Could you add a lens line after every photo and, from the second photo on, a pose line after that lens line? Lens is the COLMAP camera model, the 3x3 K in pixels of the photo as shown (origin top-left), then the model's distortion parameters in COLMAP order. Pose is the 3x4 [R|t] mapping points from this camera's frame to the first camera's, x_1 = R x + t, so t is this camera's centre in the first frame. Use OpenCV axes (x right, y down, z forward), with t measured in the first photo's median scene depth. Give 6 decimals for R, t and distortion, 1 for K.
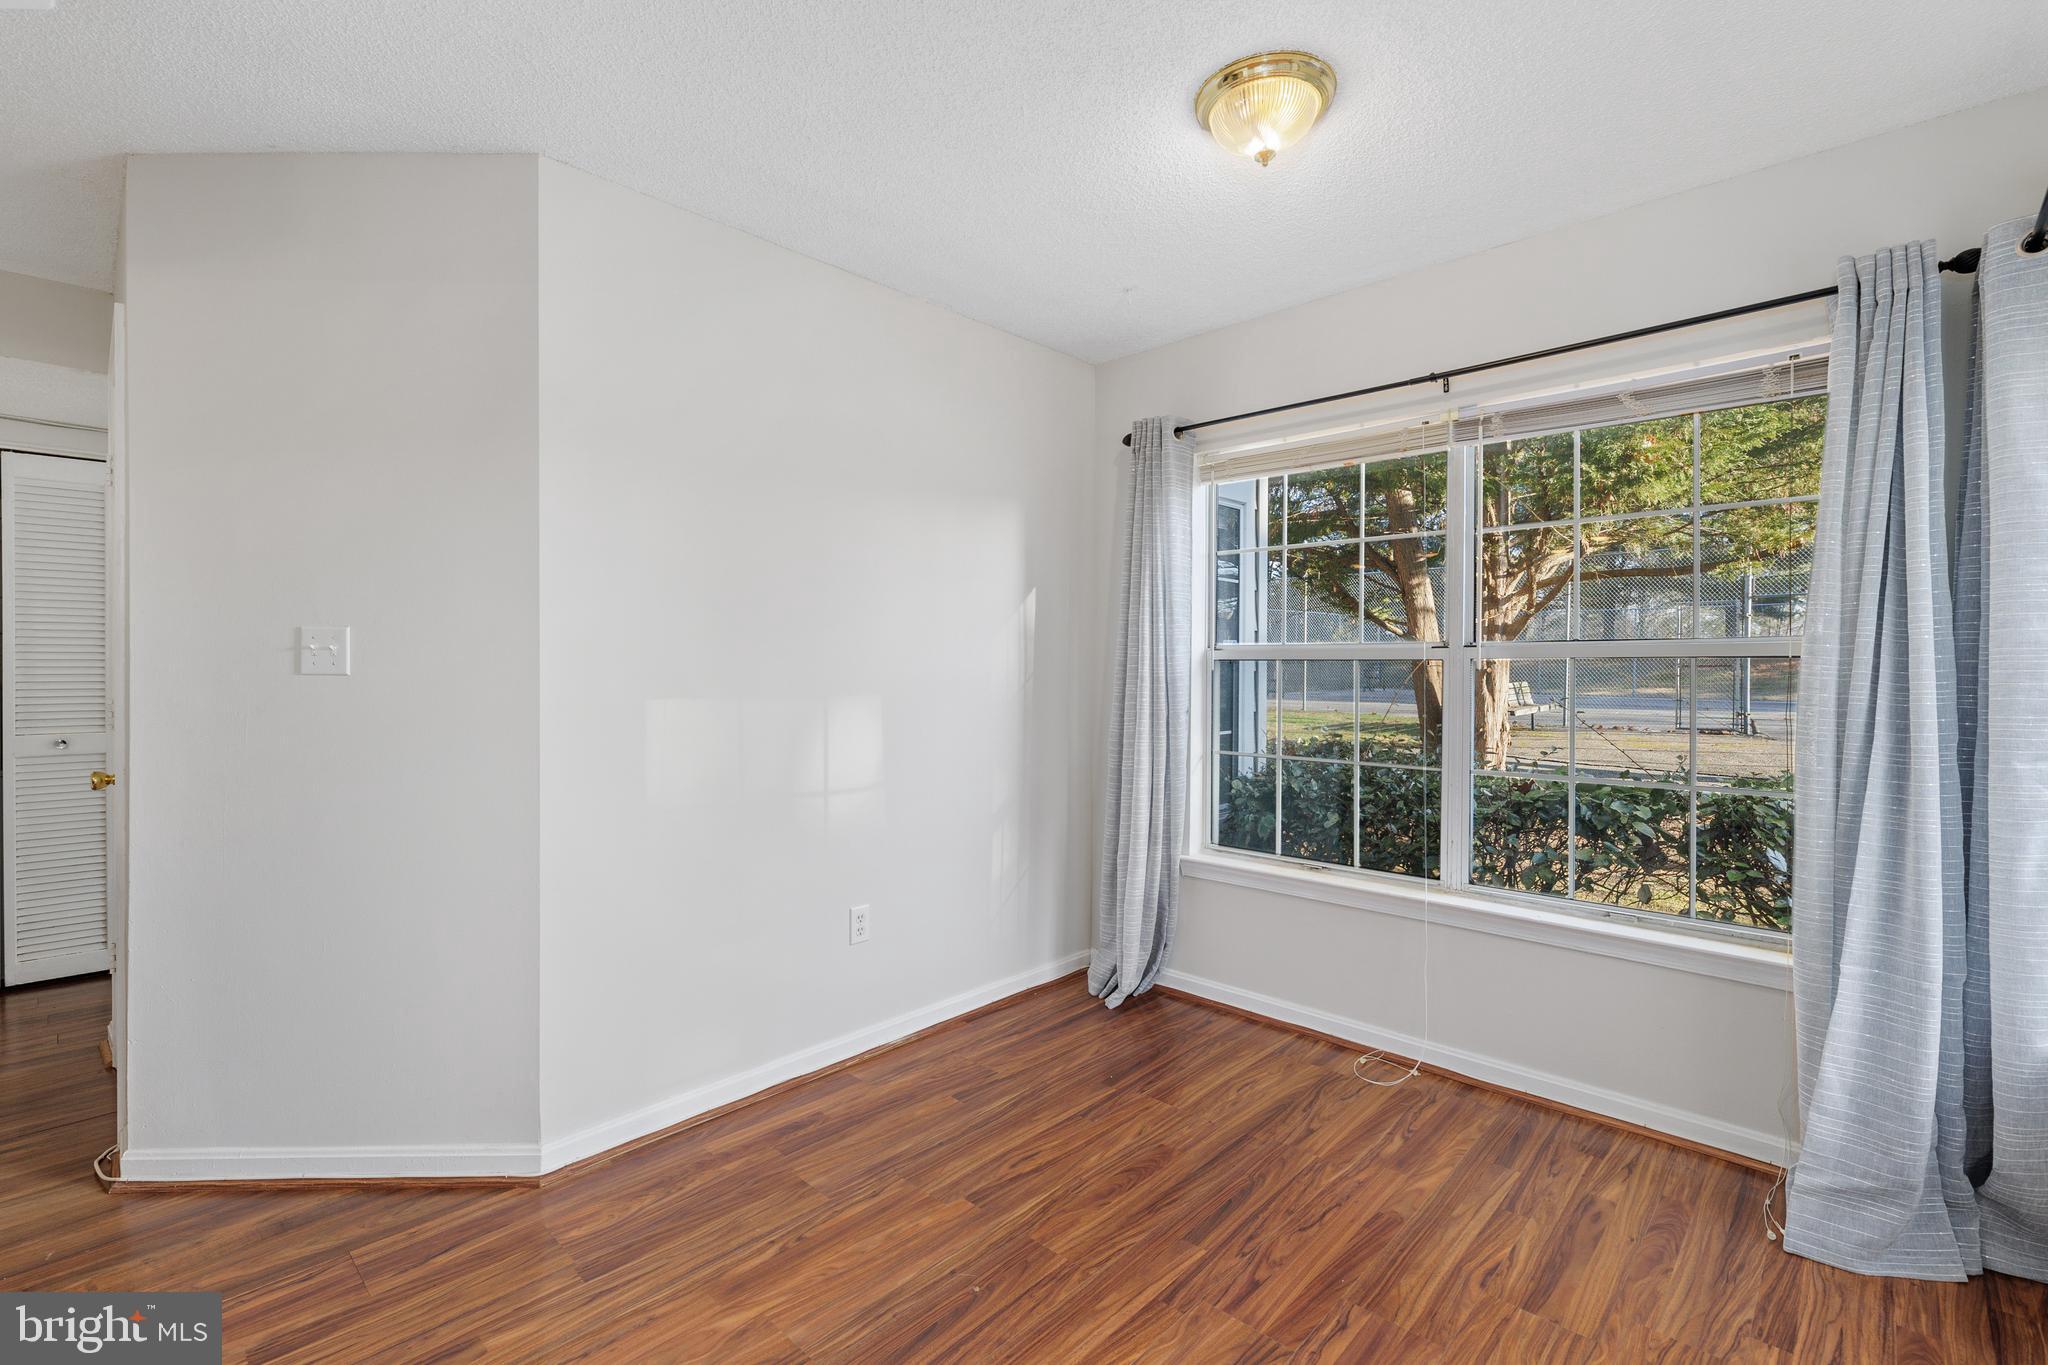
lens RADIAL K [[911.4, 0, 1021.6], [0, 911.4, 676.4], [0, 0, 1]] dist [0.000587, 0.000436]
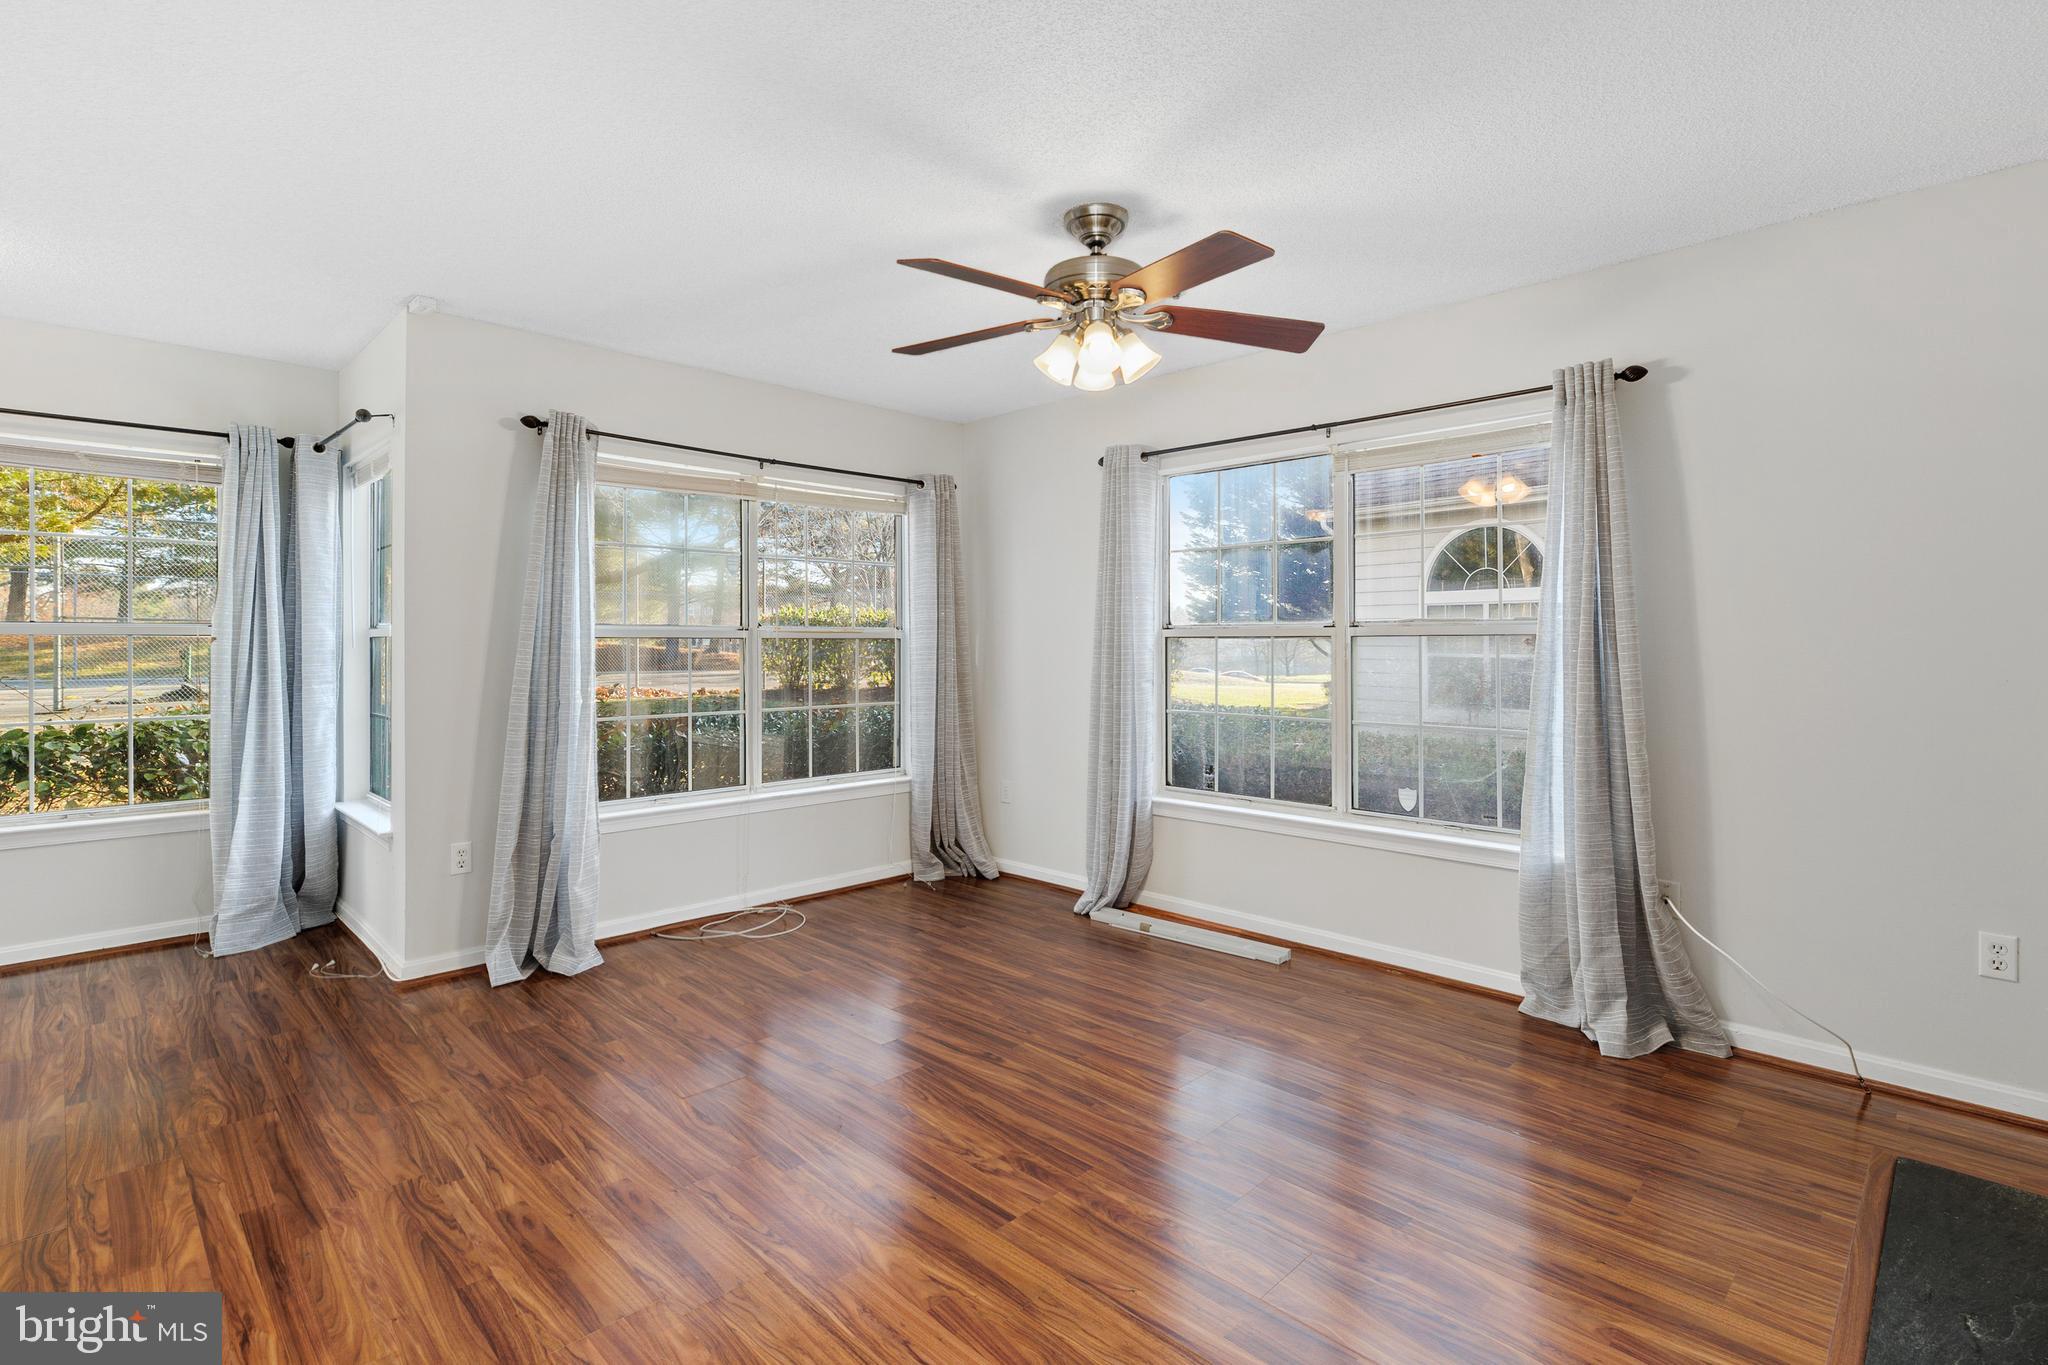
lens RADIAL K [[957.6, 0, 1013.1], [0, 957.6, 637.7], [0, 0, 1]] dist [0.001224, -0.000448]
pose [[0.027043, 0.003796, 0.999627, -0.796924], [0.011478, 0.999926, -0.004108, 0.006755], [-0.999568, 0.011585, 0.026998, -0.505840]]
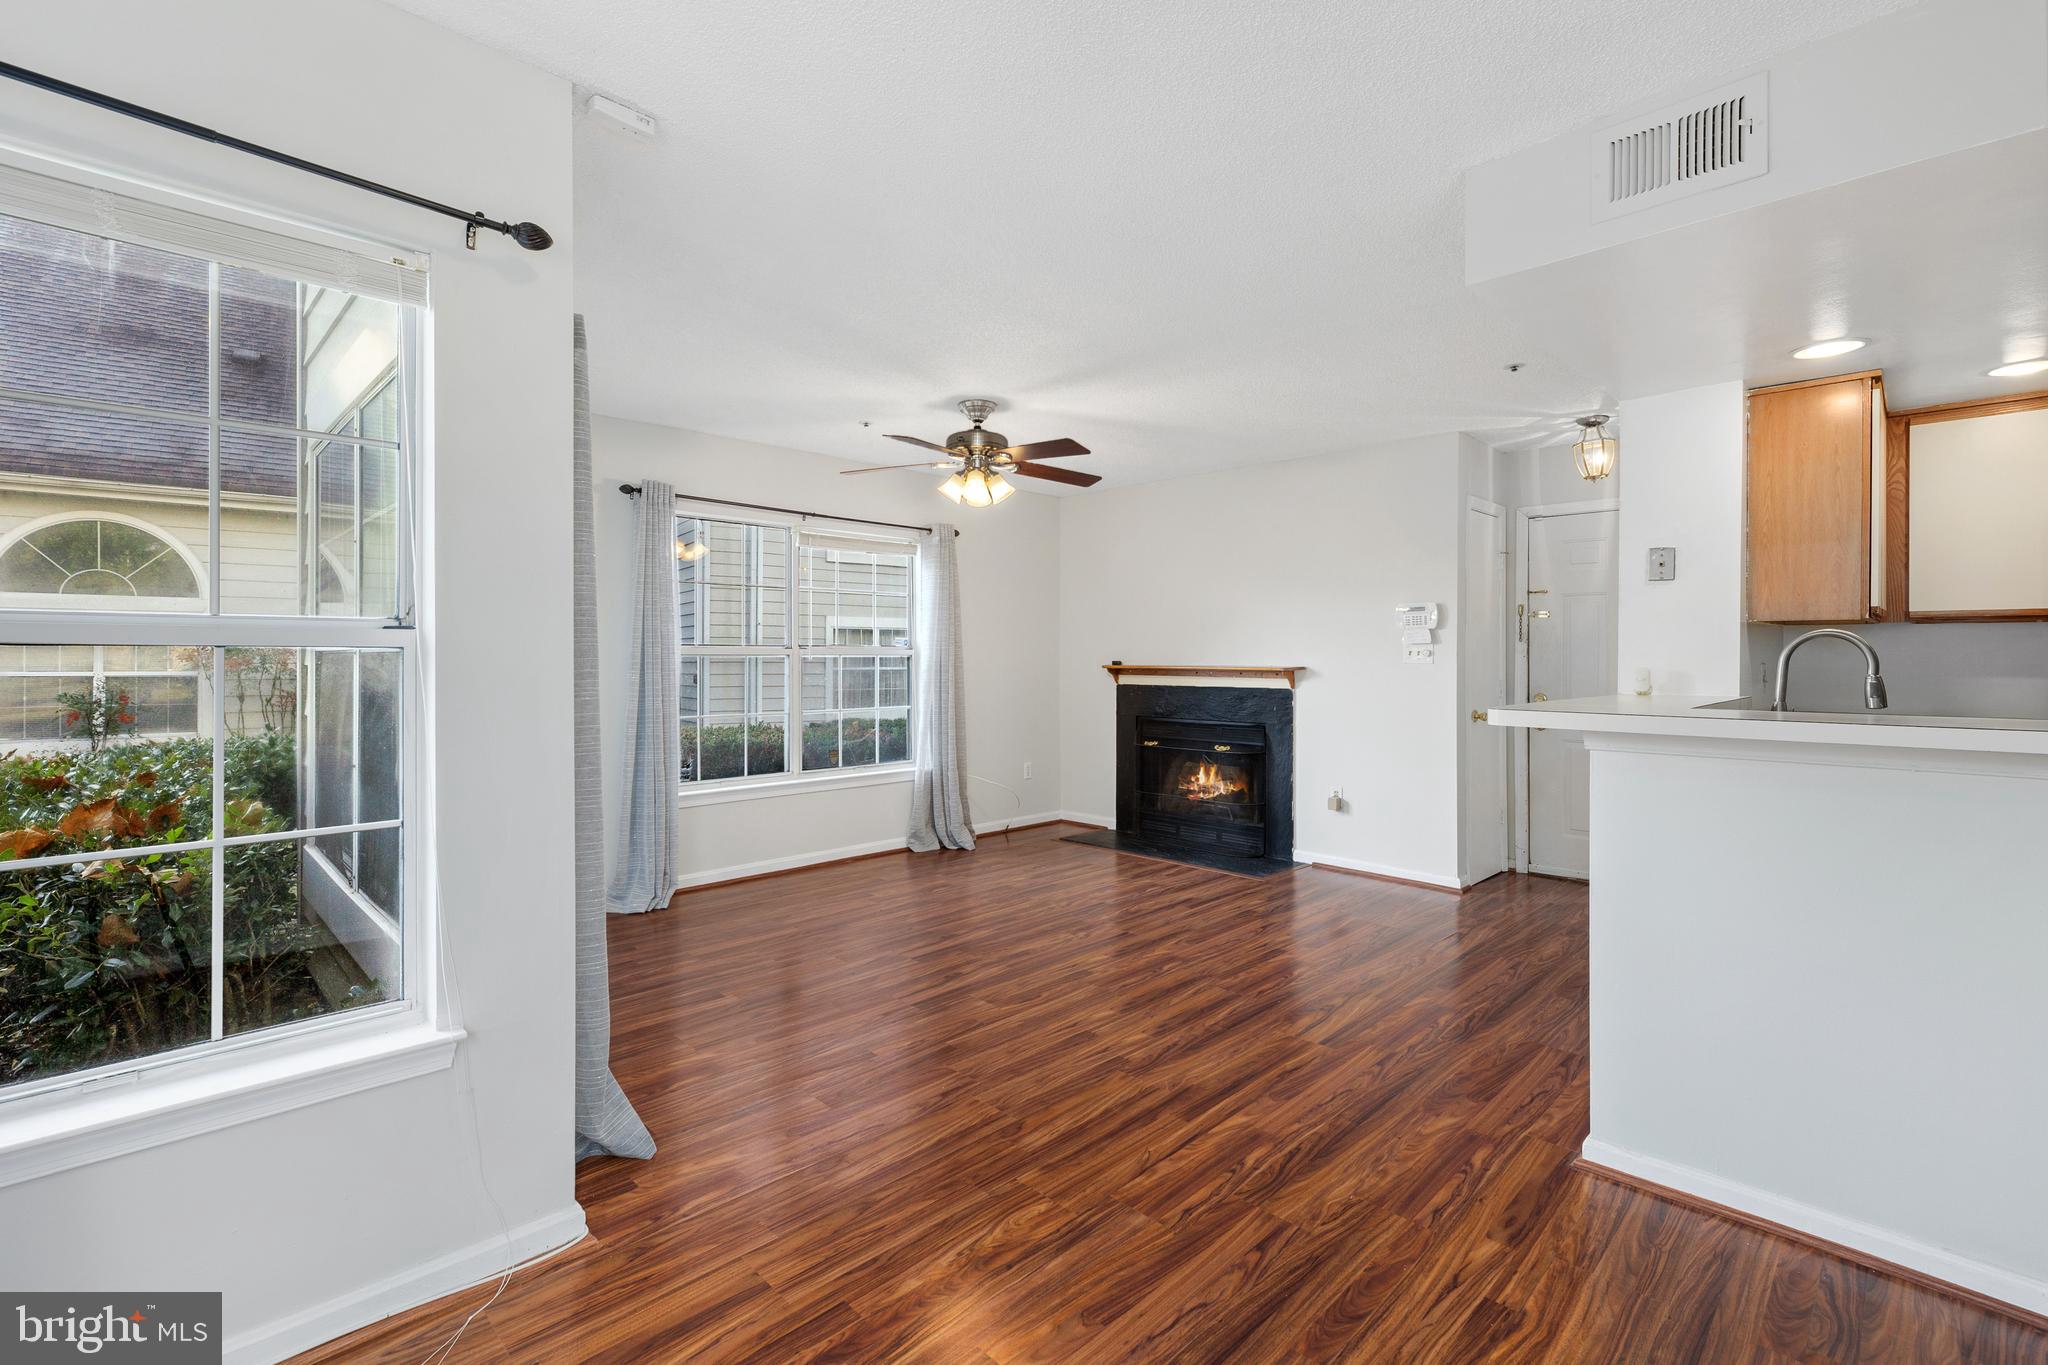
lens RADIAL K [[911.4, 0, 1012.1], [0, 911.4, 656.5], [0, 0, 1]] dist [0.000587, 0.000436]
pose [[-0.999241, -0.002721, 0.038865, 0.136278], [-0.002389, 0.999960, 0.008573, -0.012058], [-0.038887, 0.008474, -0.999208, 1.117050]]
